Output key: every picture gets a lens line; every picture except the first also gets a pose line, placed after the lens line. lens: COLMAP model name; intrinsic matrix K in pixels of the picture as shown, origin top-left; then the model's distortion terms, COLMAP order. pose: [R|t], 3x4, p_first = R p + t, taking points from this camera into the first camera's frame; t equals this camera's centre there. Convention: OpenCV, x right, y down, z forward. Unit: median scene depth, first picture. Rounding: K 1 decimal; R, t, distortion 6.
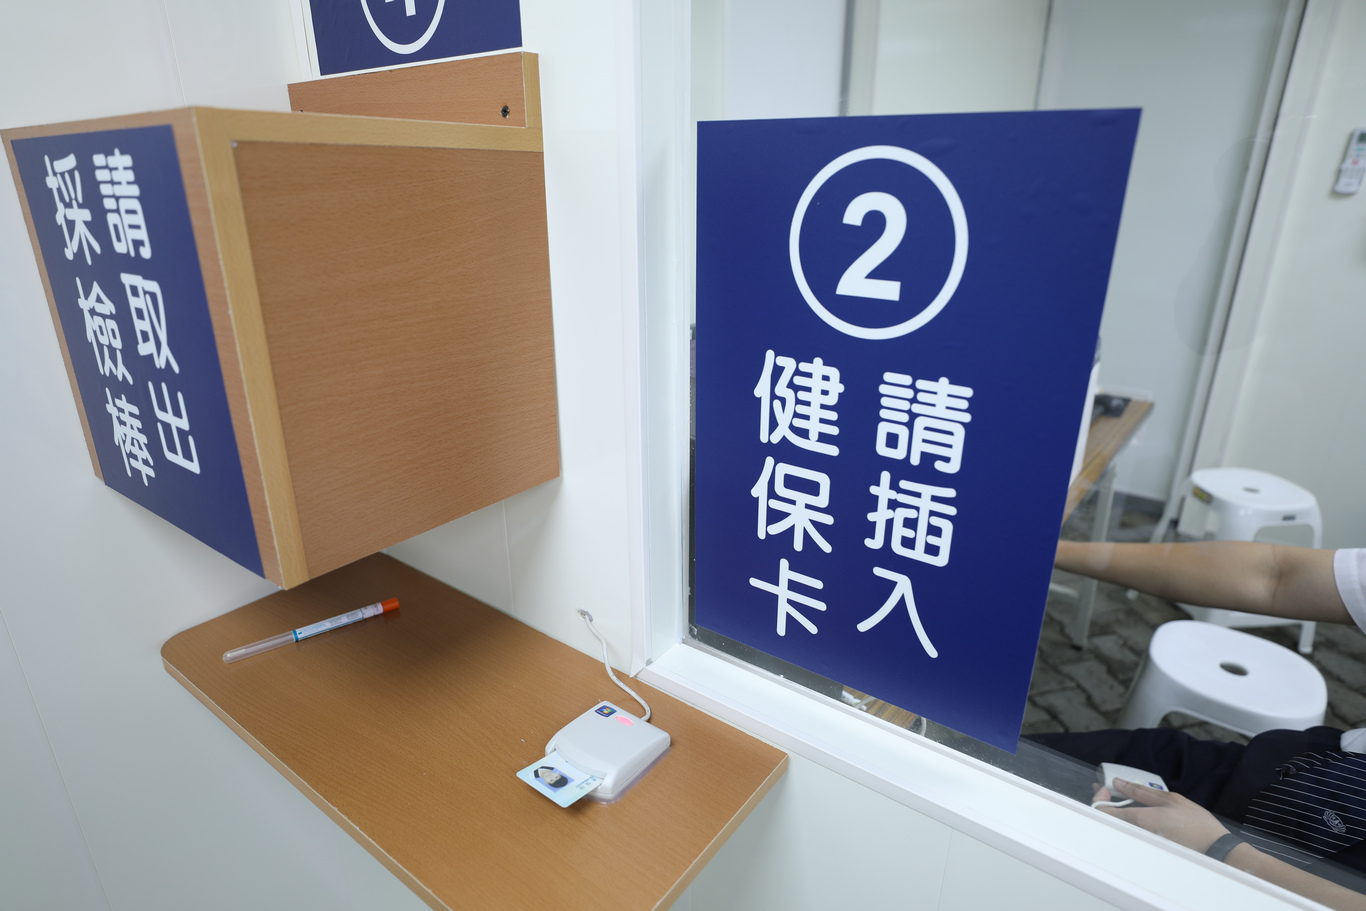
lens RADIAL K [[767.6, 0, 683.0], [0, 767.6, 455.5], [0, 0, 1]] dist [-0.074328, 0.037671]
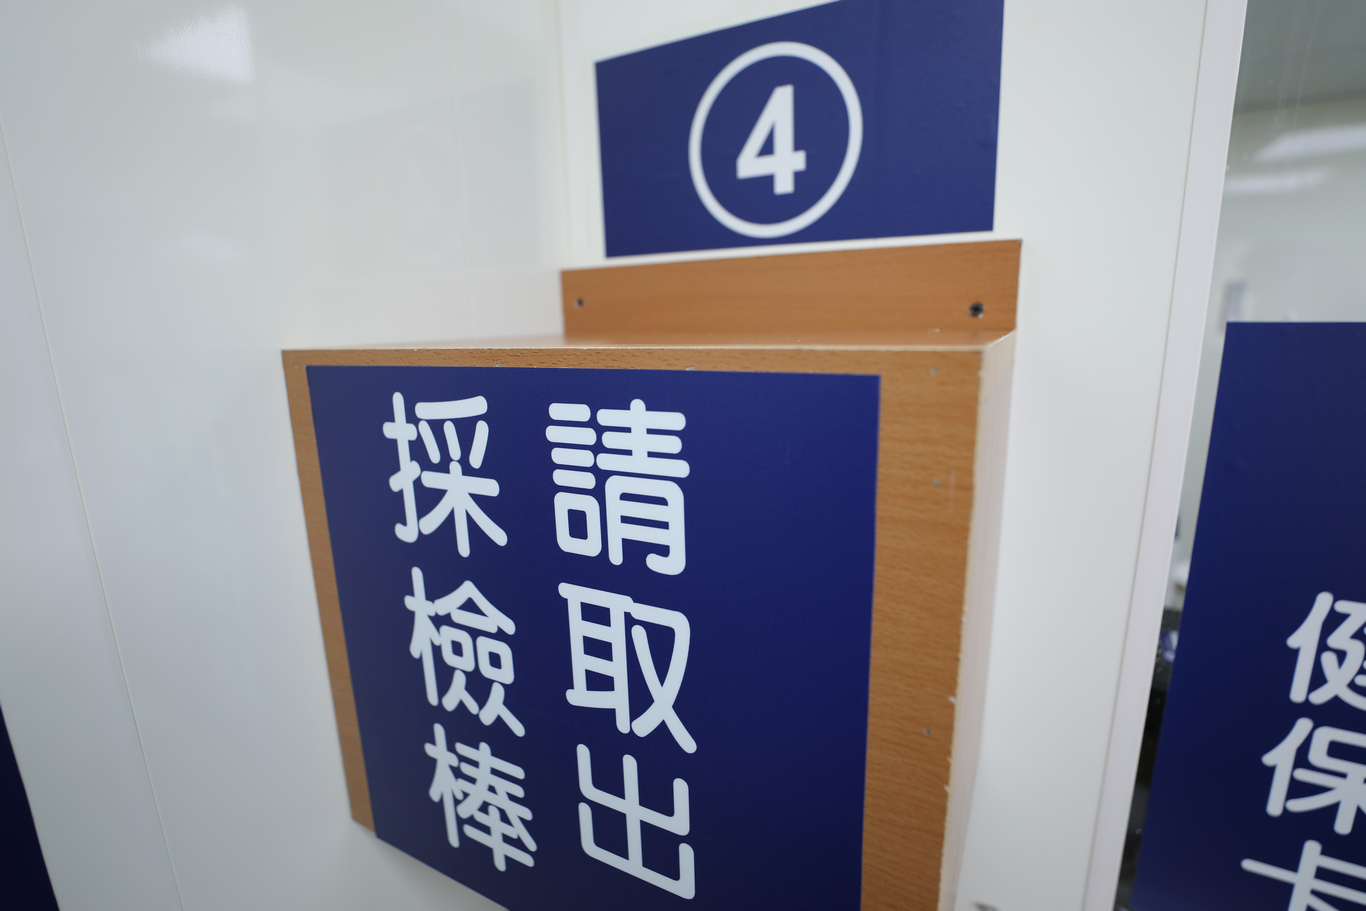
lens RADIAL K [[662.5, 0, 683.0], [0, 662.5, 455.5], [0, 0, 1]] dist [-0.037715, 0.009699]
pose [[0.992492, -0.053585, 0.109949, -0.617350], [0.068925, 0.987629, -0.140845, -0.230012], [-0.101041, 0.147366, 0.983908, 0.381181]]
